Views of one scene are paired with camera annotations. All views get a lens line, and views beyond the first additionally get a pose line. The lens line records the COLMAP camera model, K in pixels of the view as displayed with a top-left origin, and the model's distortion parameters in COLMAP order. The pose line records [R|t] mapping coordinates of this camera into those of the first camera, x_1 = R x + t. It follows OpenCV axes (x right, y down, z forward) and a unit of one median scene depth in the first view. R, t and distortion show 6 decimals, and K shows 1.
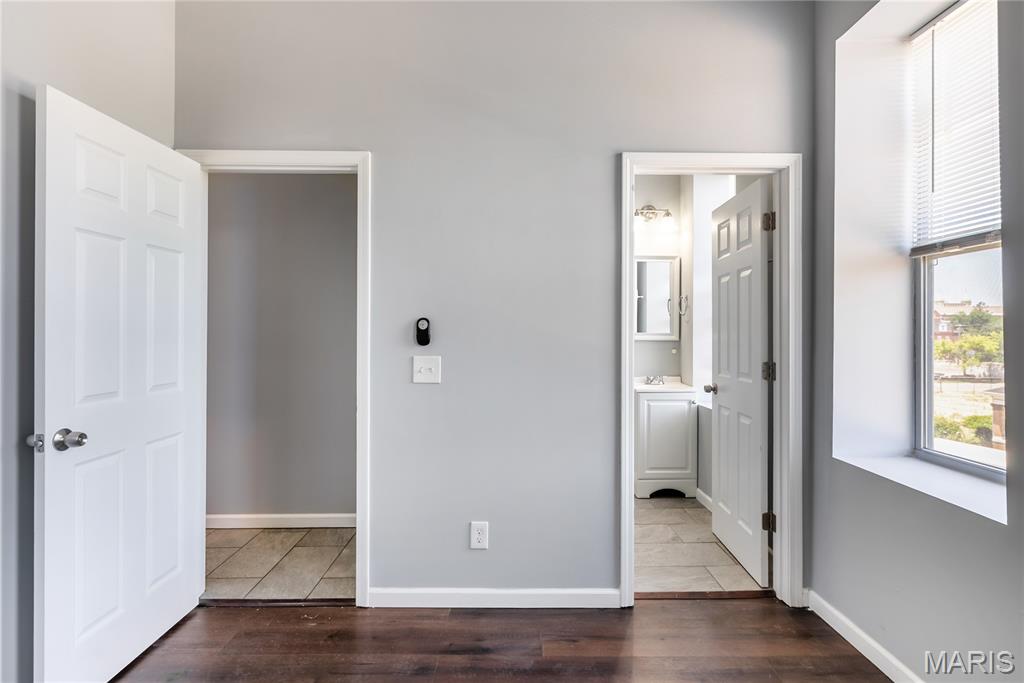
lens RADIAL K [[506.1, 0, 515.0], [0, 506.1, 332.5], [0, 0, 1]] dist [-0.000545, 0.000625]
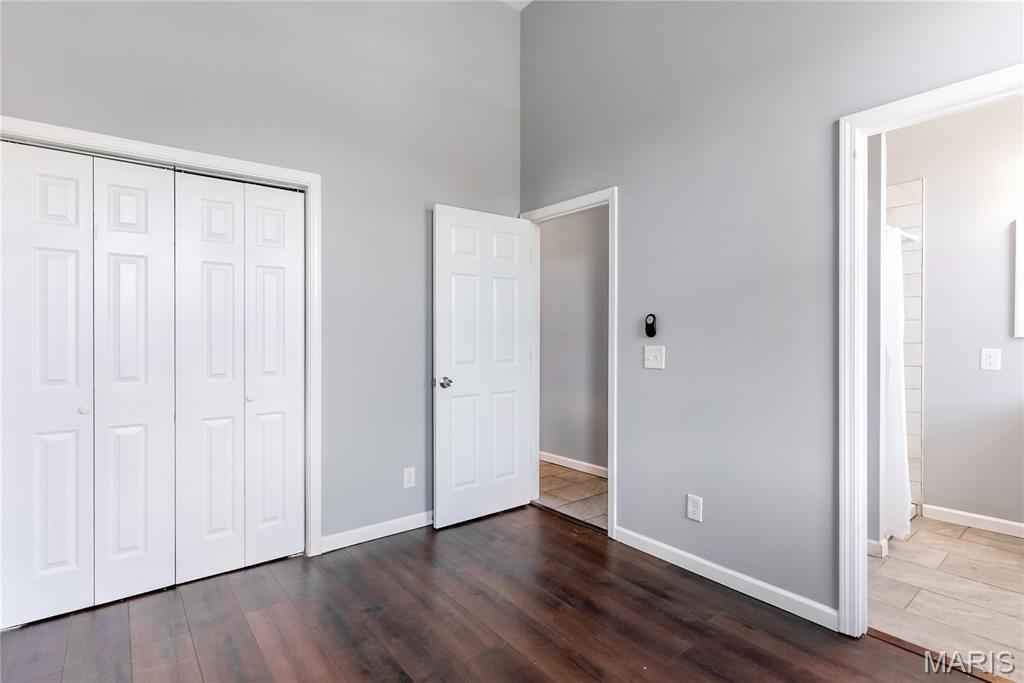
lens RADIAL K [[490.8, 0, 512.0], [0, 490.8, 341.5], [0, 0, 1]] dist [0.000001, -0.000176]
pose [[0.622620, 0.006365, -0.782498, 0.524608], [-0.000385, 0.999969, 0.007828, 0.027089], [0.782524, -0.004572, 0.622604, 0.017108]]
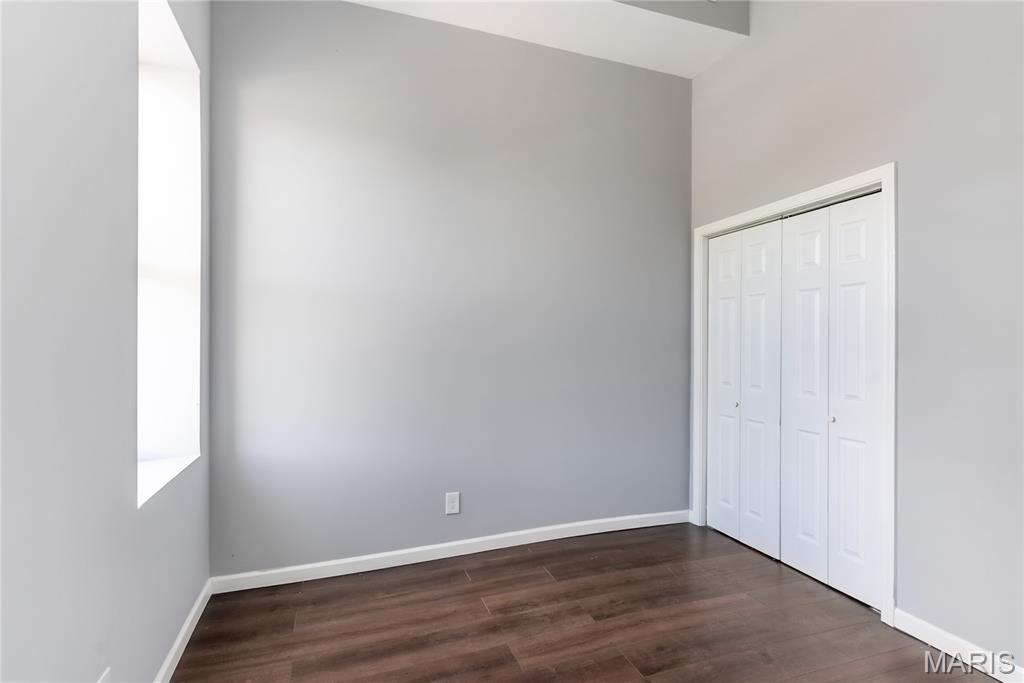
lens RADIAL K [[490.8, 0, 512.0], [0, 490.8, 341.5], [0, 0, 1]] dist [0.000001, -0.000176]
pose [[-0.943379, -0.007135, -0.331640, 0.342297], [-0.006785, 0.999975, -0.002213, -0.003408], [0.331647, 0.000162, -0.943404, 1.040111]]
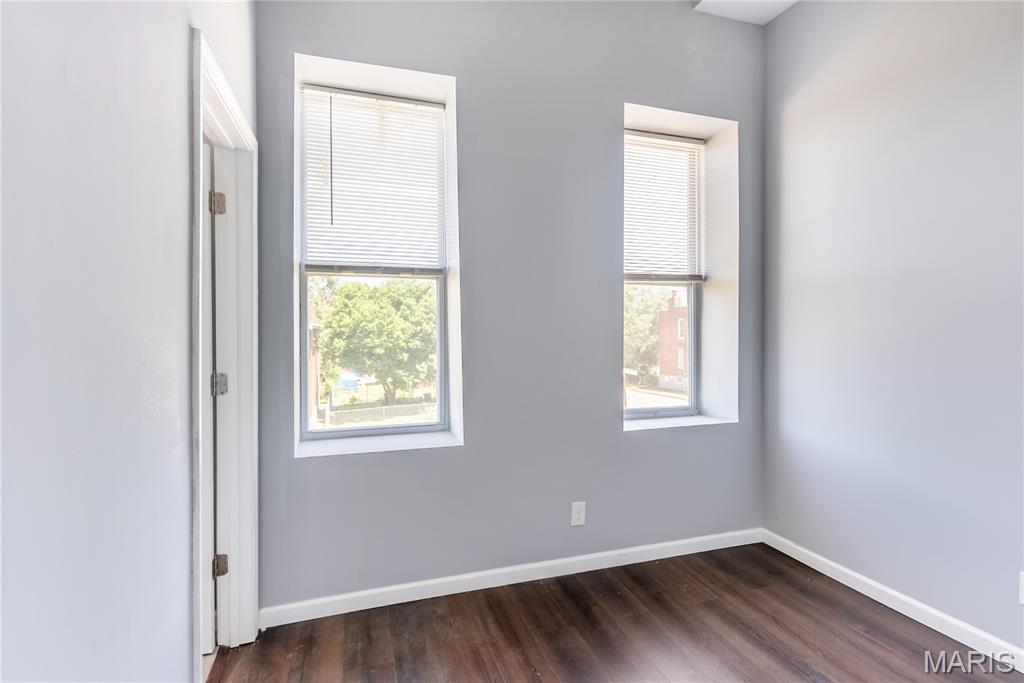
lens RADIAL K [[493.3, 0, 512.1], [0, 493.3, 331.5], [0, 0, 1]] dist [0.003333, 0.000302]
pose [[-0.299377, -0.007006, 0.954109, -0.432013], [0.003371, 0.999959, 0.008400, -0.015810], [-0.954129, 0.005731, -0.299341, 0.828742]]
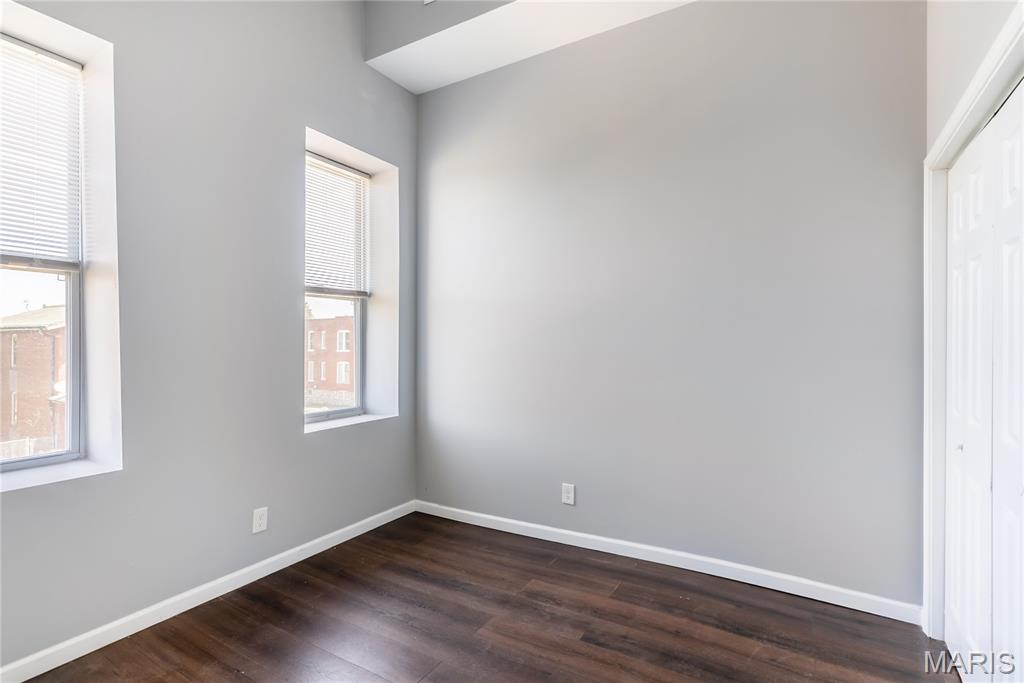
lens RADIAL K [[490.8, 0, 512.0], [0, 490.8, 341.5], [0, 0, 1]] dist [0.000001, -0.000176]
pose [[-0.856520, -0.004155, 0.516098, -0.485320], [-0.003074, 0.999991, 0.002949, -0.006739], [-0.516105, 0.000939, -0.856525, 1.019097]]
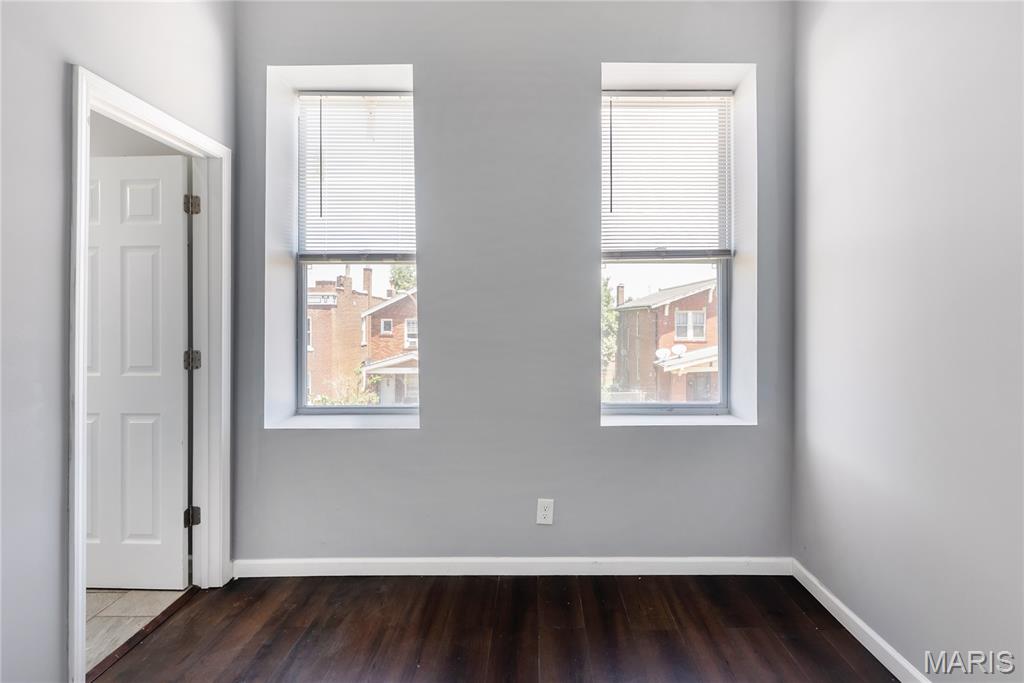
lens RADIAL K [[510.3, 0, 533.8], [0, 510.3, 315.1], [0, 0, 1]] dist [0.000695, 0.000429]
pose [[0.010515, 0.001058, 0.999944, -0.487690], [0.003994, 0.999991, -0.001100, -0.005262], [-0.999937, 0.004005, 0.010510, 0.357426]]
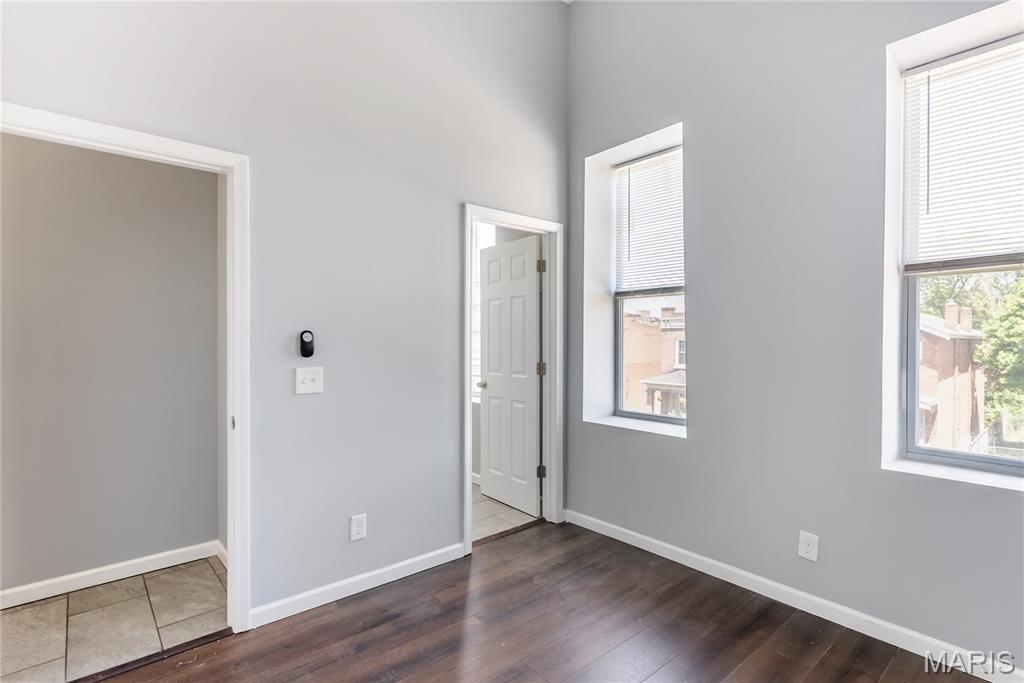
lens RADIAL K [[489.8, 0, 504.5], [0, 489.8, 345.6], [0, 0, 1]] dist [-0.000189, -0.000050]
pose [[0.772211, -0.010556, 0.635278, -0.504074], [0.003300, 0.999915, 0.012604, -0.009241], [-0.635357, -0.007637, 0.772180, -0.026383]]
